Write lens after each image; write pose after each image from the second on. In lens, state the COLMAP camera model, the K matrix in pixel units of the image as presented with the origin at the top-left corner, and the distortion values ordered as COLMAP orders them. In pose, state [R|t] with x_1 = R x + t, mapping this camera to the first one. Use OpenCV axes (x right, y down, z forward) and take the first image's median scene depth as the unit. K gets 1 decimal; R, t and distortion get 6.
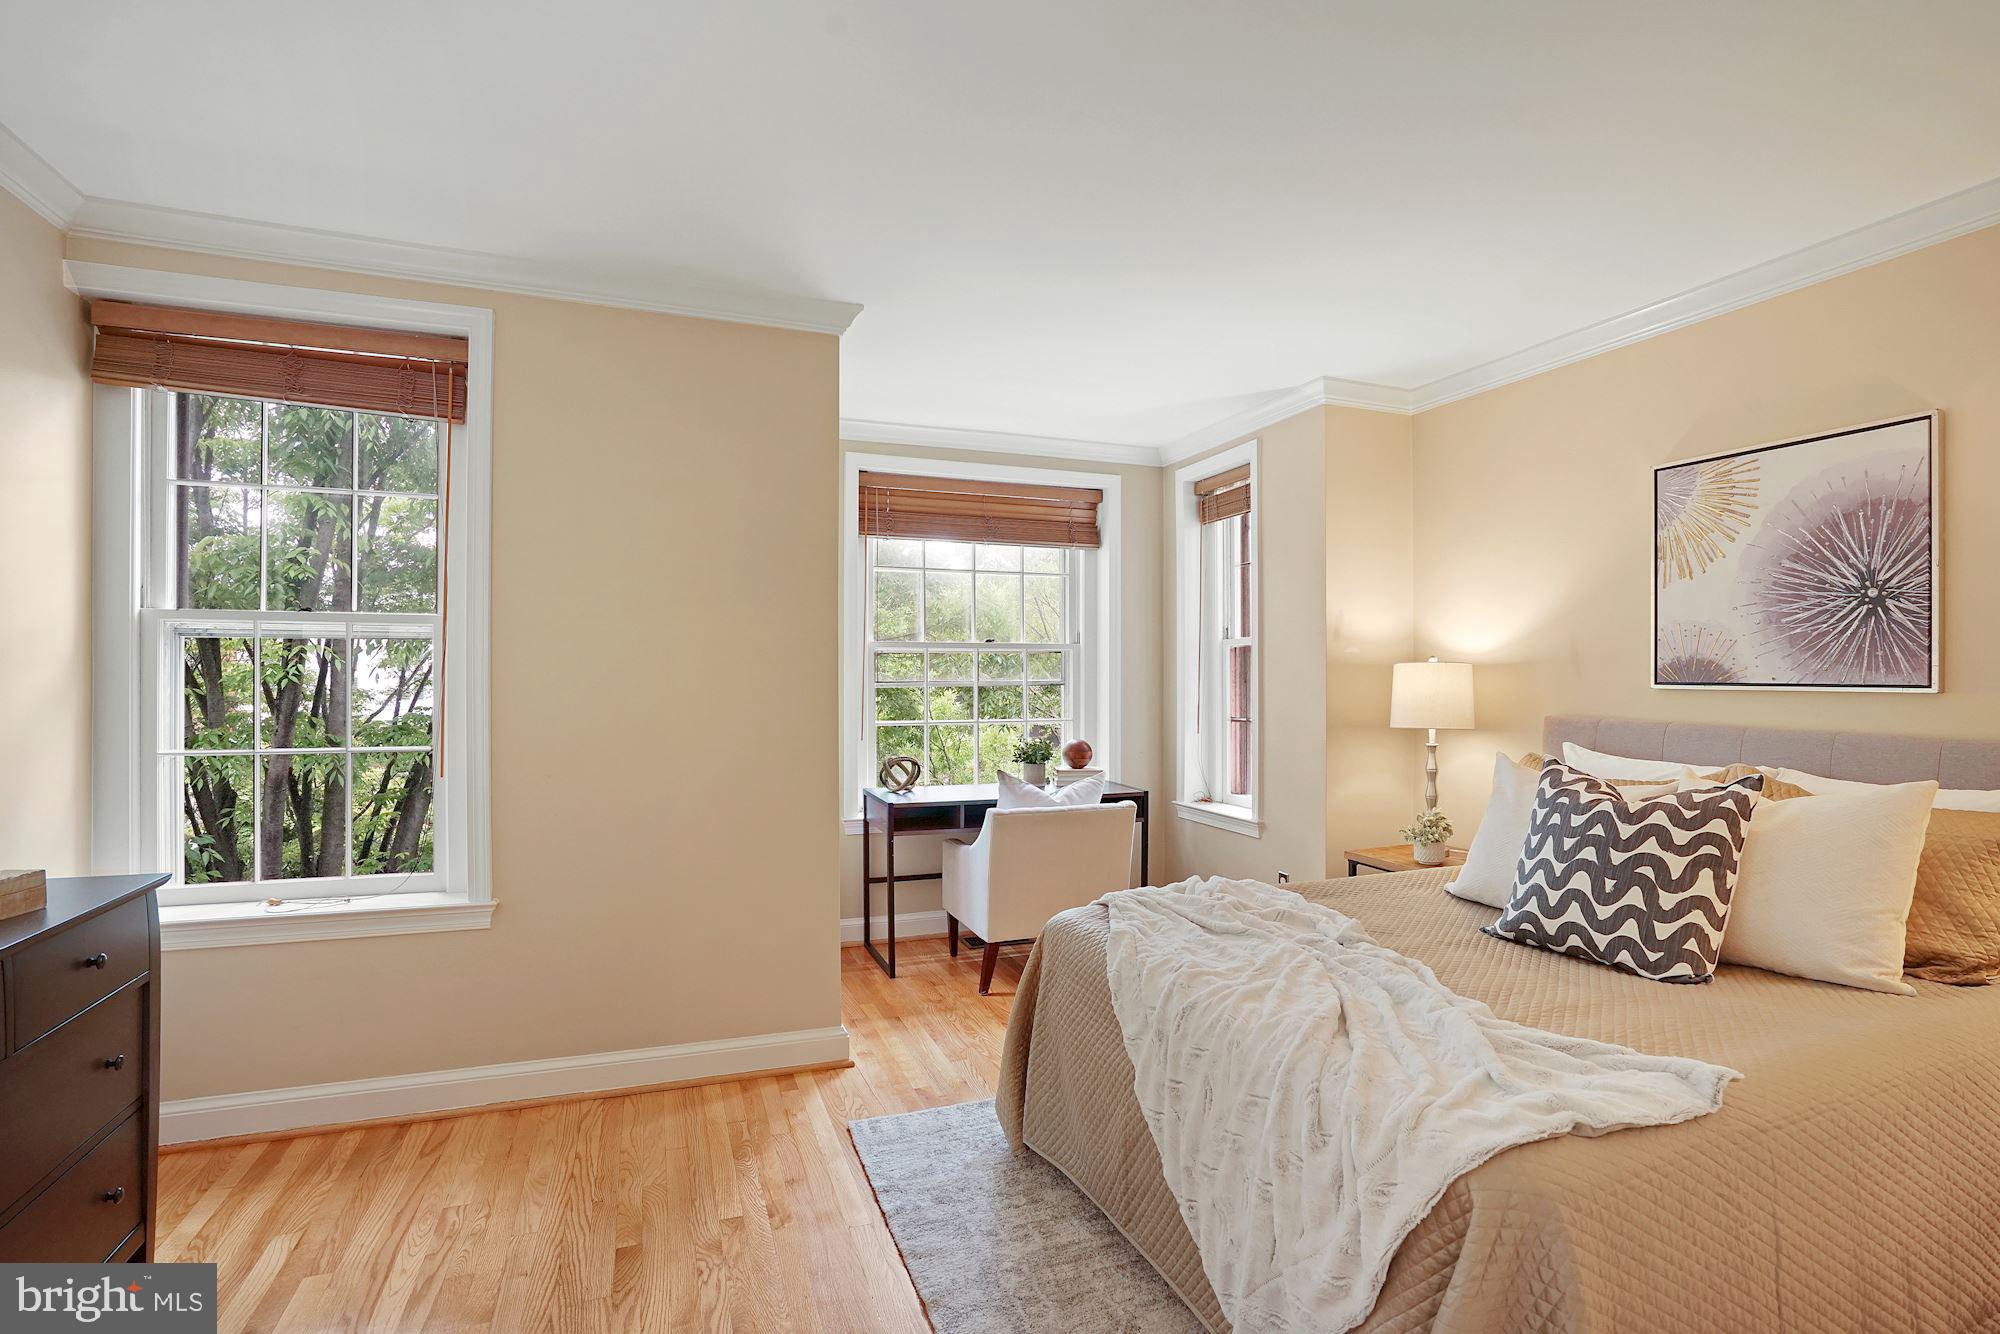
lens RADIAL K [[921.4, 0, 1002.7], [0, 921.4, 679.5], [0, 0, 1]] dist [-0.069662, 0.029776]
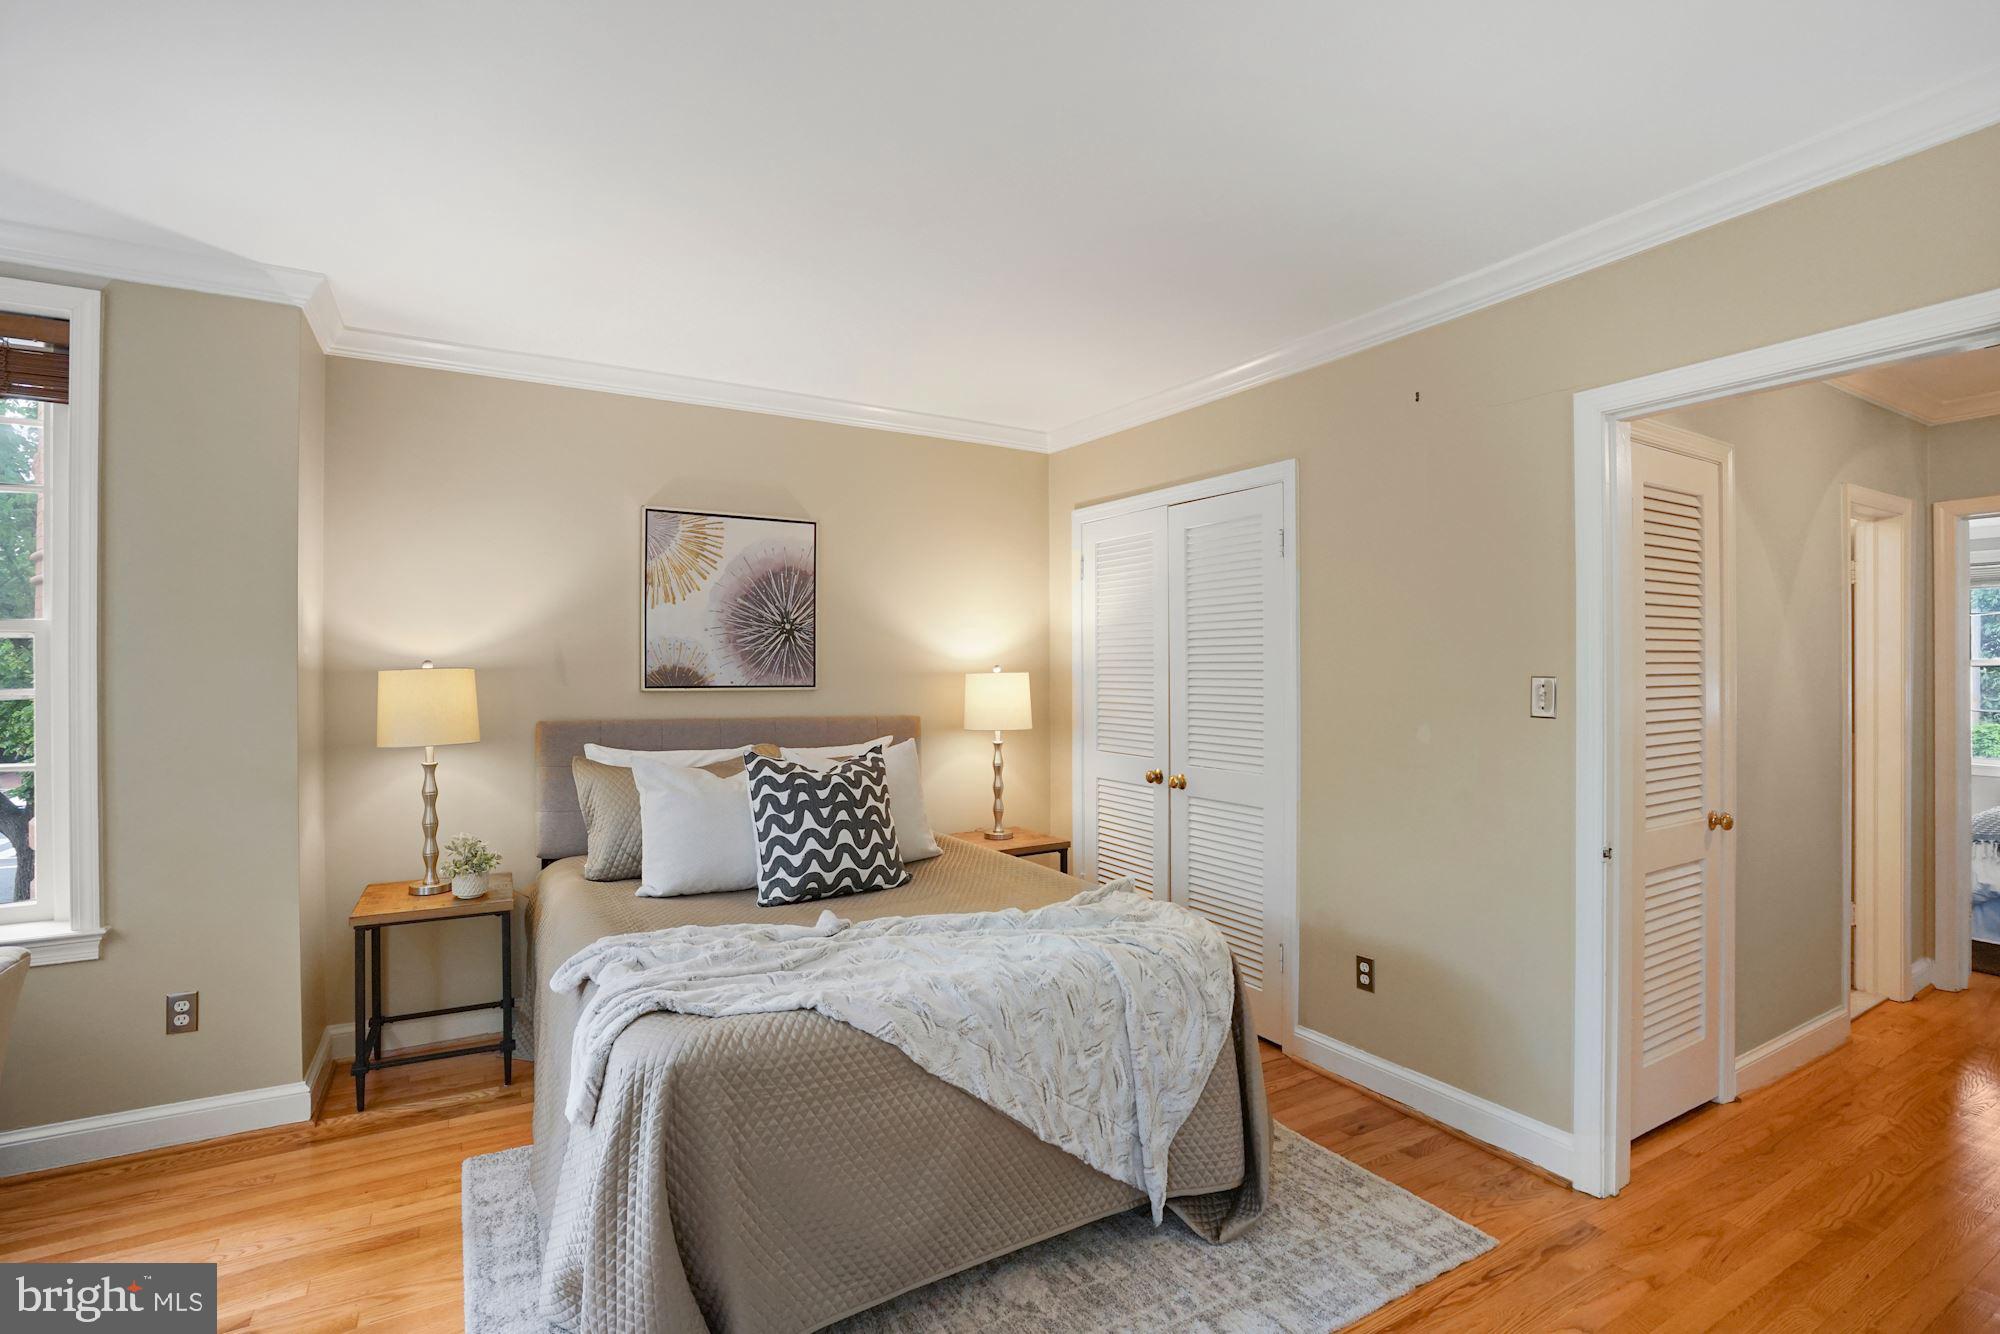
lens RADIAL K [[925.2, 0, 973.9], [0, 925.2, 661.7], [0, 0, 1]] dist [-0.042038, 0.029998]
pose [[-0.130115, 0.004789, 0.991487, -0.698766], [0.005968, 0.999974, -0.004046, -0.028195], [-0.991481, 0.005391, -0.130140, 0.917802]]
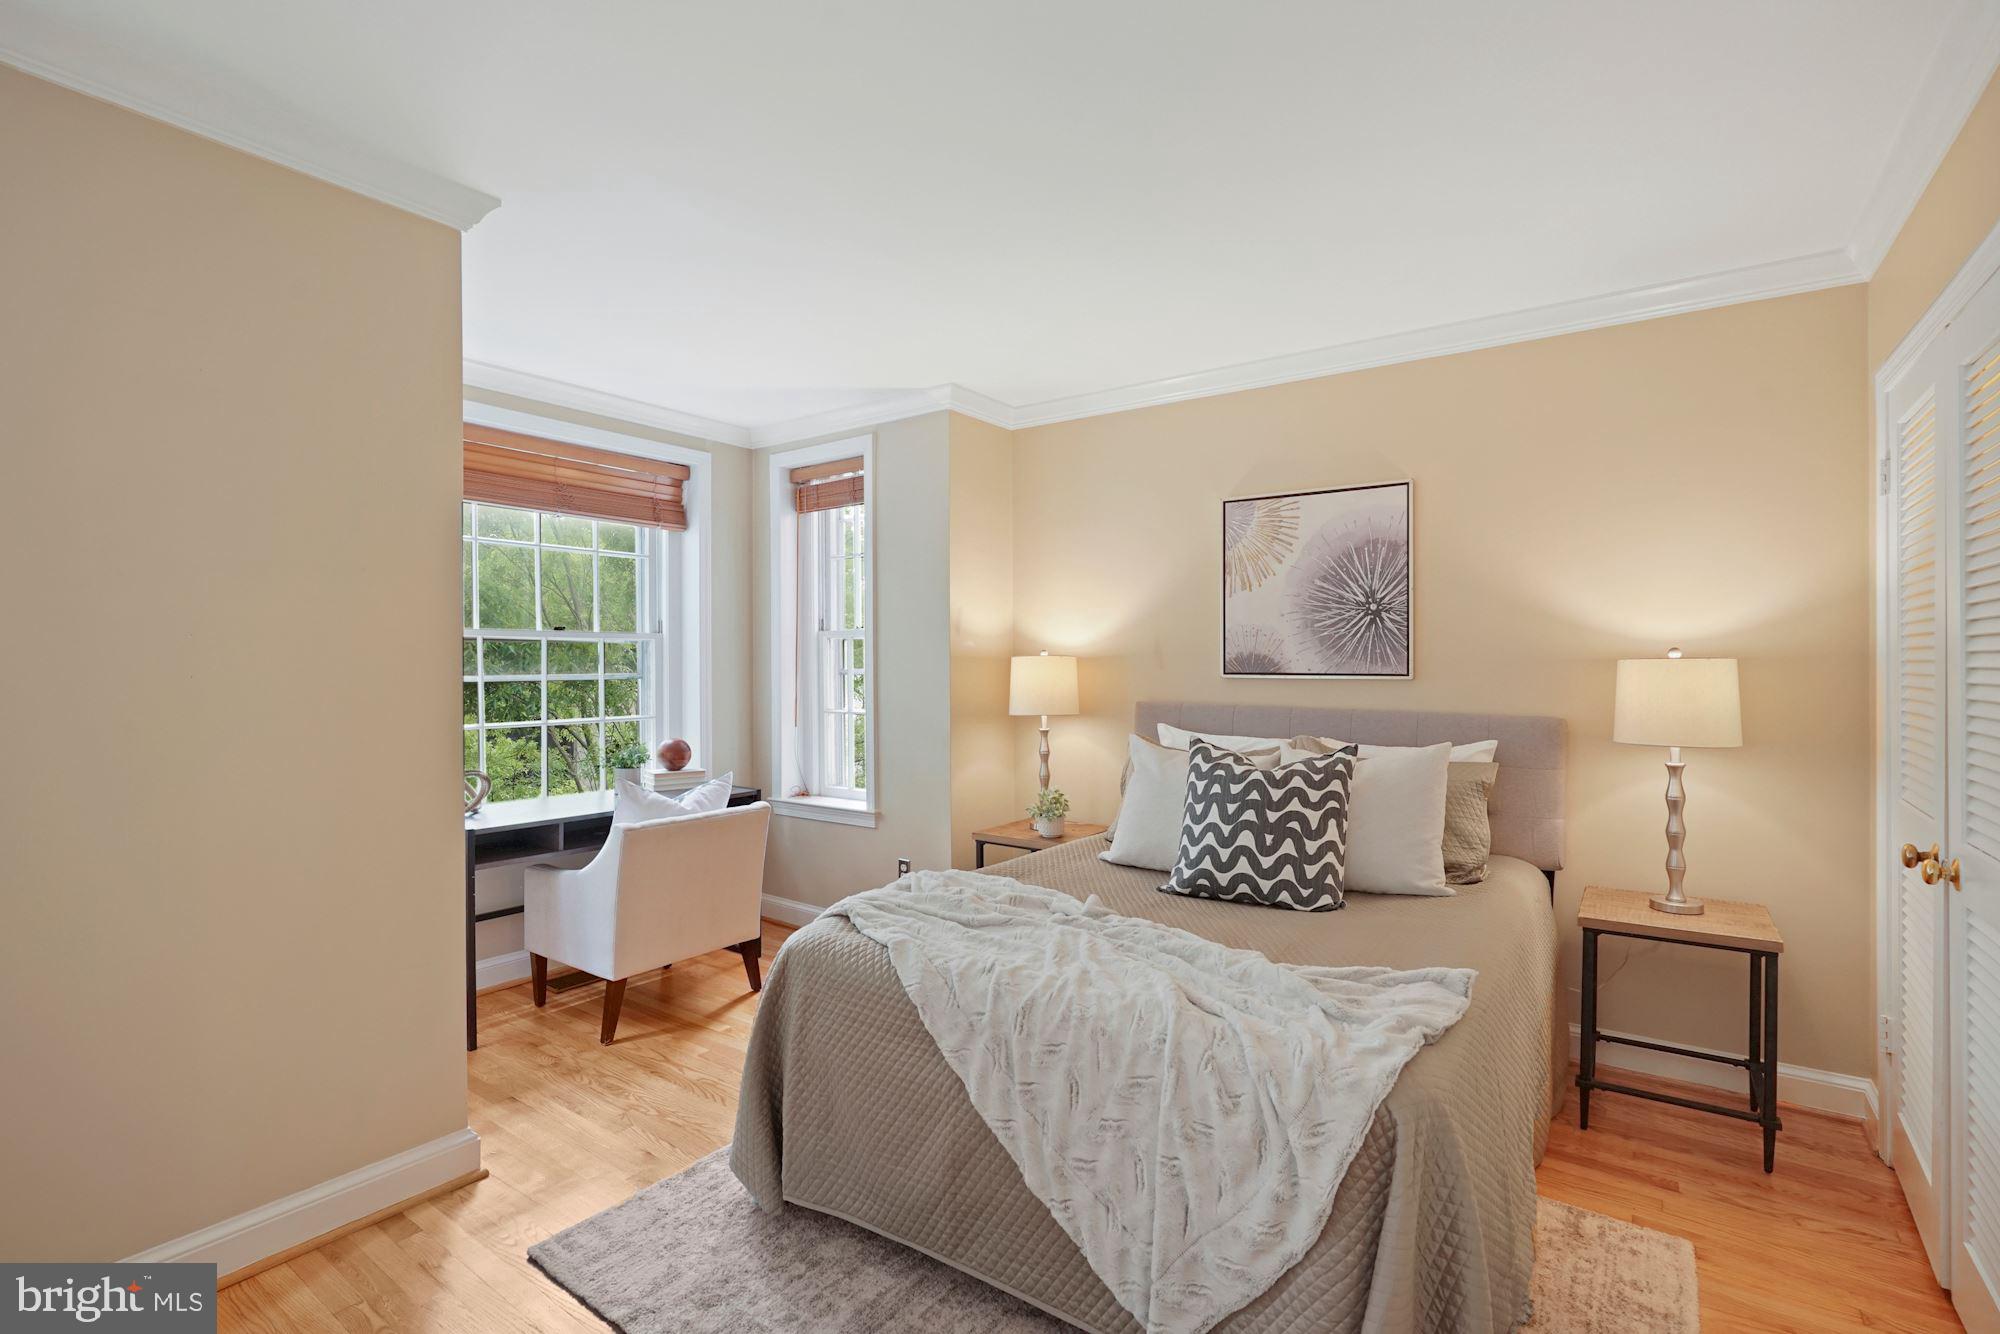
lens RADIAL K [[911.7, 0, 1000.0], [0, 911.7, 667.0], [0, 0, 1]] dist [-0.003672, 0.000648]
pose [[0.835811, -0.005182, 0.548992, -0.288119], [0.005628, 0.999984, 0.000870, -0.009592], [-0.548988, 0.002362, 0.835827, 0.140929]]
